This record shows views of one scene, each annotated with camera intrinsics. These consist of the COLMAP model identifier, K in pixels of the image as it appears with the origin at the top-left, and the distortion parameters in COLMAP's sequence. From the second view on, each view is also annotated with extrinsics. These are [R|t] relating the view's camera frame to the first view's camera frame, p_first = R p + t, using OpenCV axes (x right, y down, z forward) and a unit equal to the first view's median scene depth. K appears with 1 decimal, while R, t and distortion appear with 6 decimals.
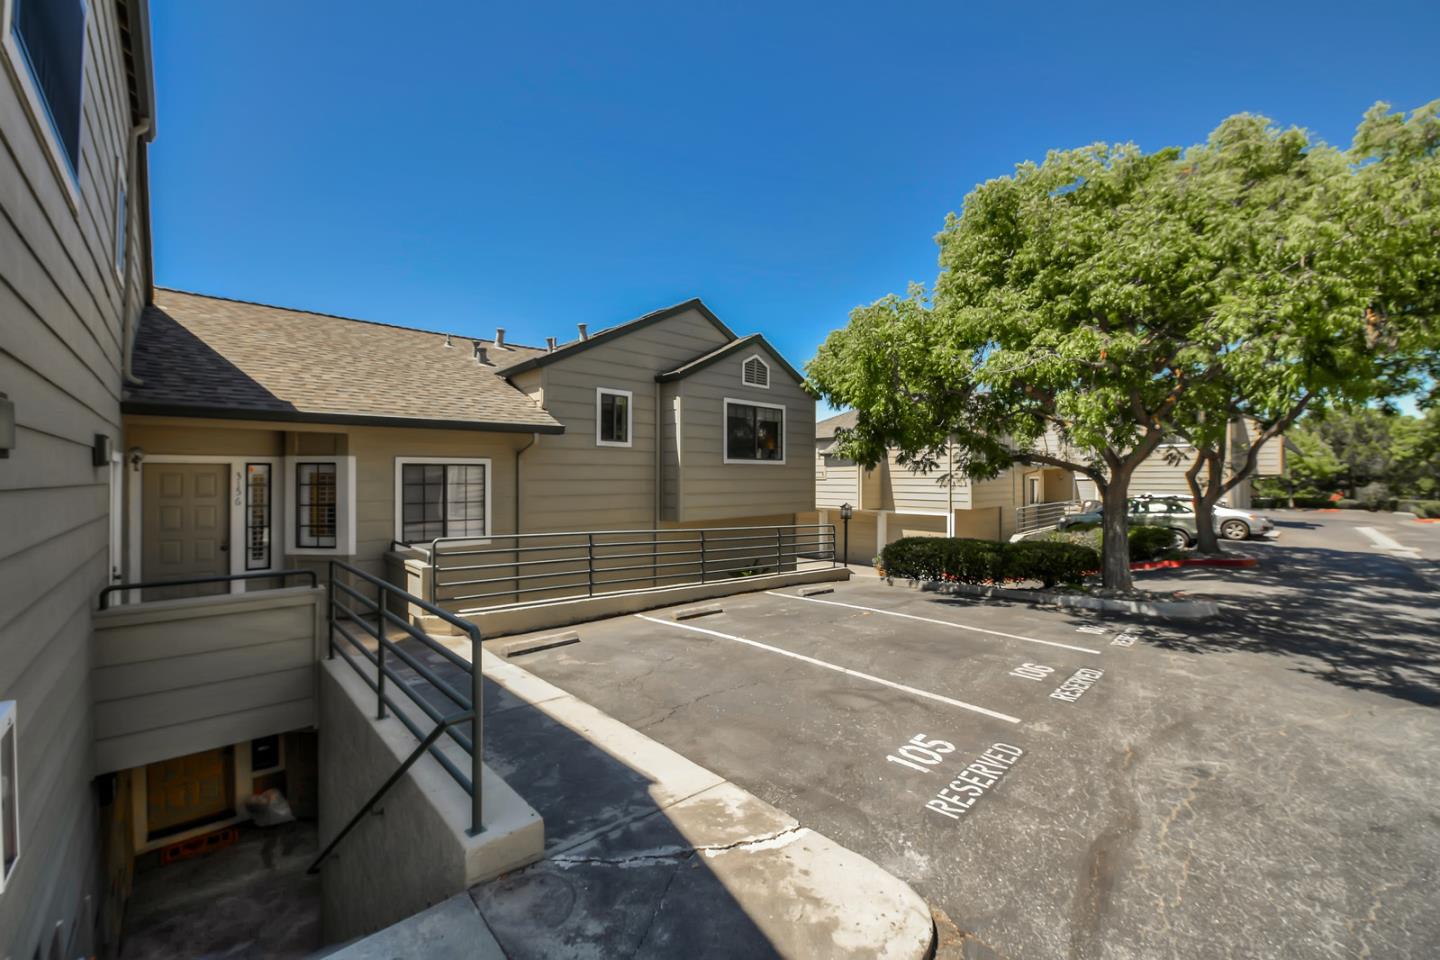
lens RADIAL K [[599.0, 0, 730.4], [0, 599.0, 475.6], [0, 0, 1]] dist [-0.013144, -0.000193]
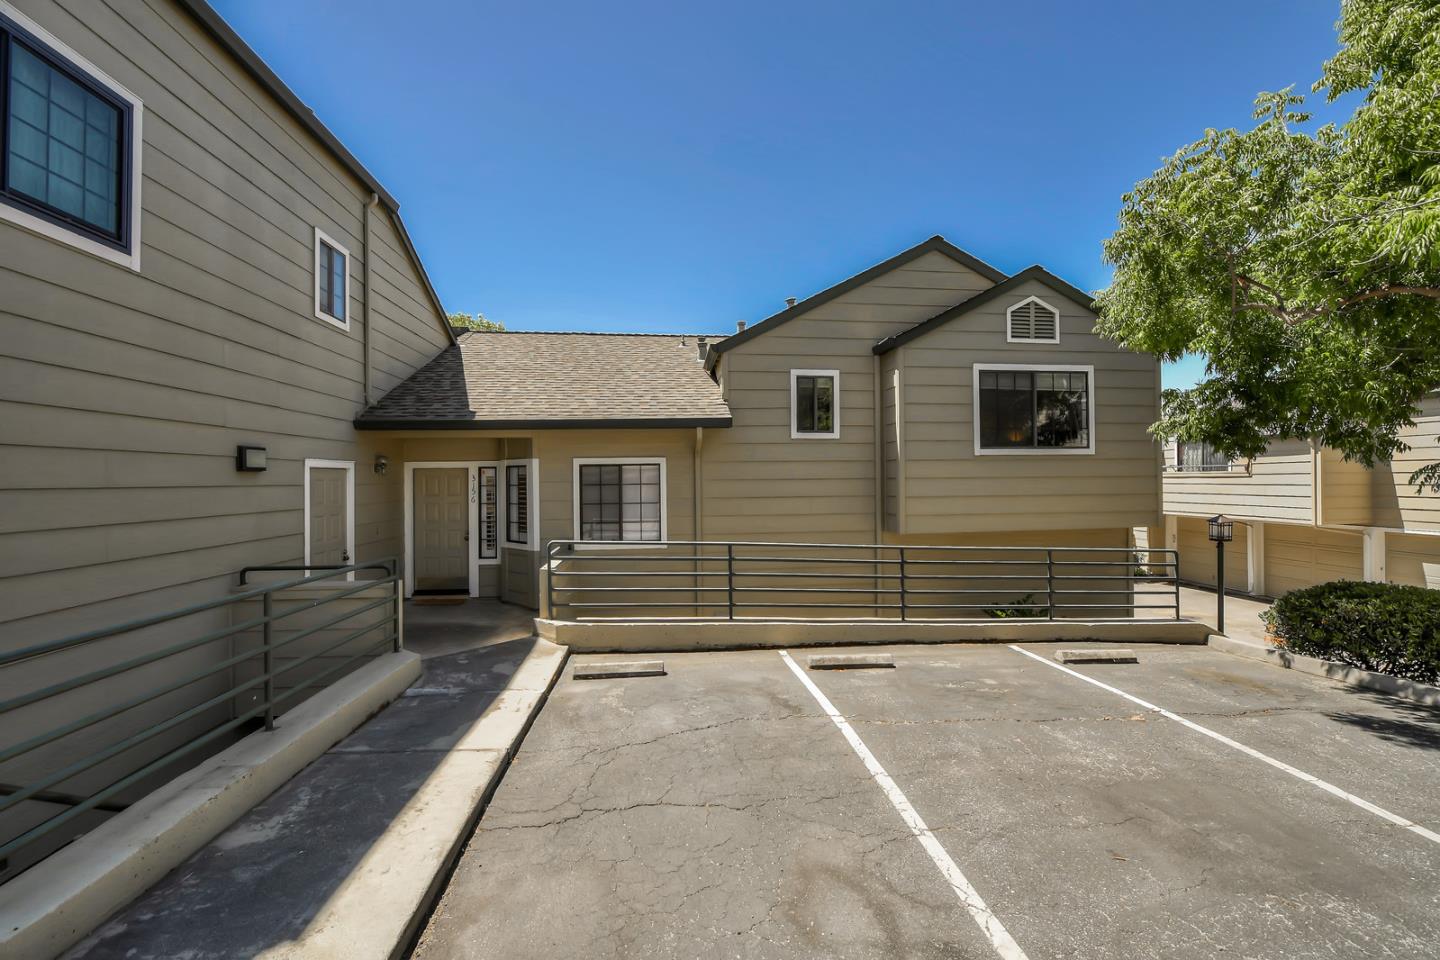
lens RADIAL K [[605.3, 0, 717.8], [0, 605.3, 471.9], [0, 0, 1]] dist [-0.013319, -0.000584]
pose [[0.779995, -0.014868, -0.625609, 0.276037], [0.011247, 0.999889, -0.009741, 0.004877], [0.625685, 0.000562, 0.780076, 0.330058]]
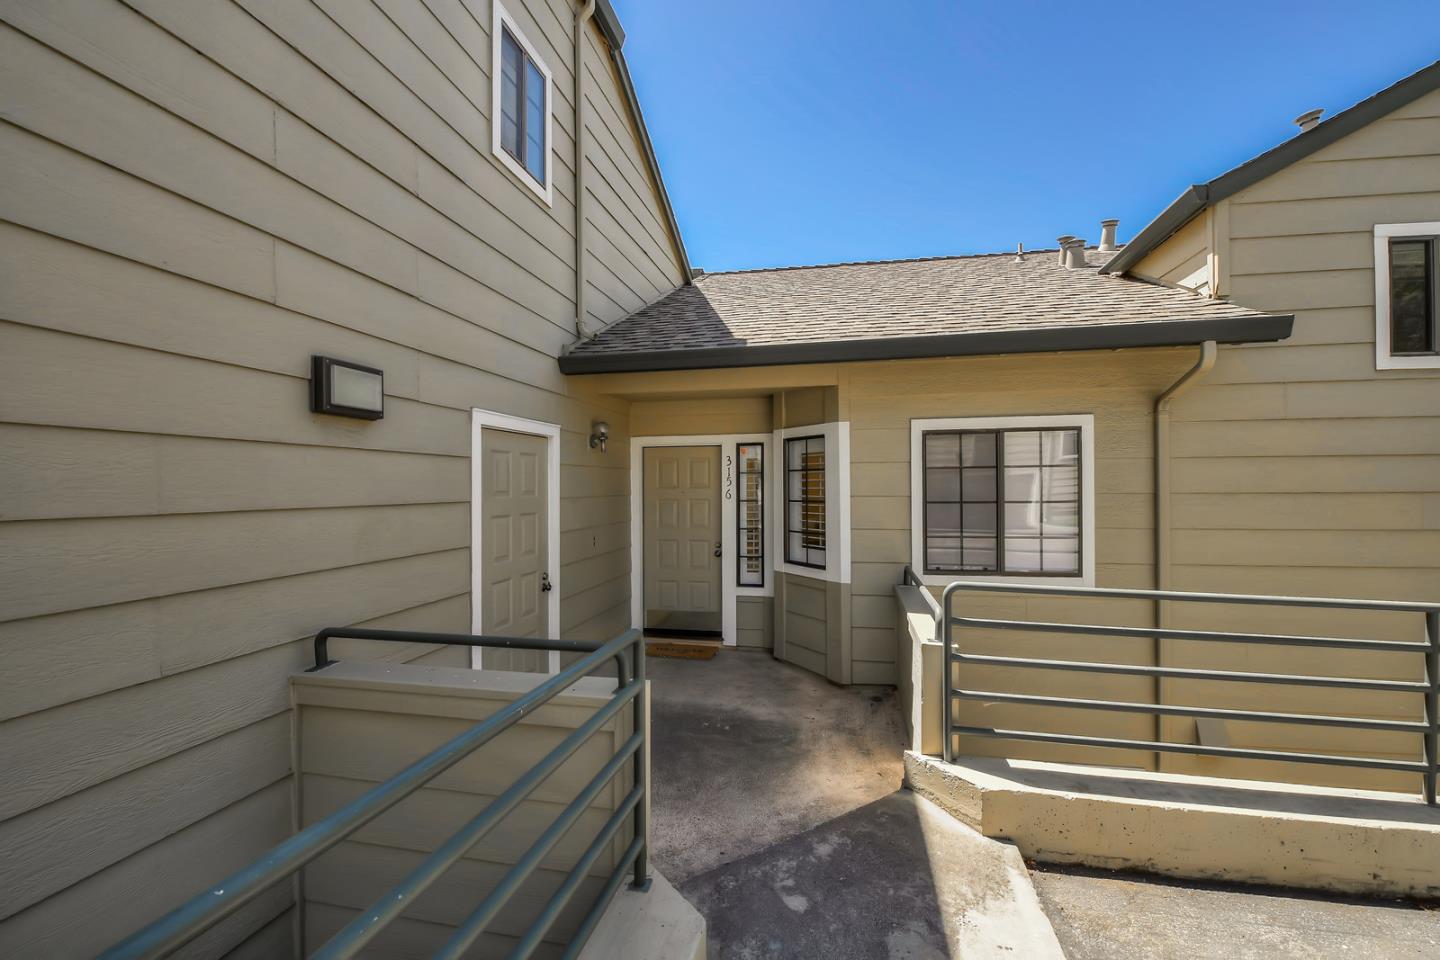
lens RADIAL K [[575.4, 0, 731.9], [0, 575.4, 473.7], [0, 0, 1]] dist [-0.012074, -0.000622]
pose [[0.576072, -0.021767, -0.817109, -0.202533], [0.008440, 0.999750, -0.020682, 0.029597], [0.817355, 0.005018, 0.576112, 0.522555]]
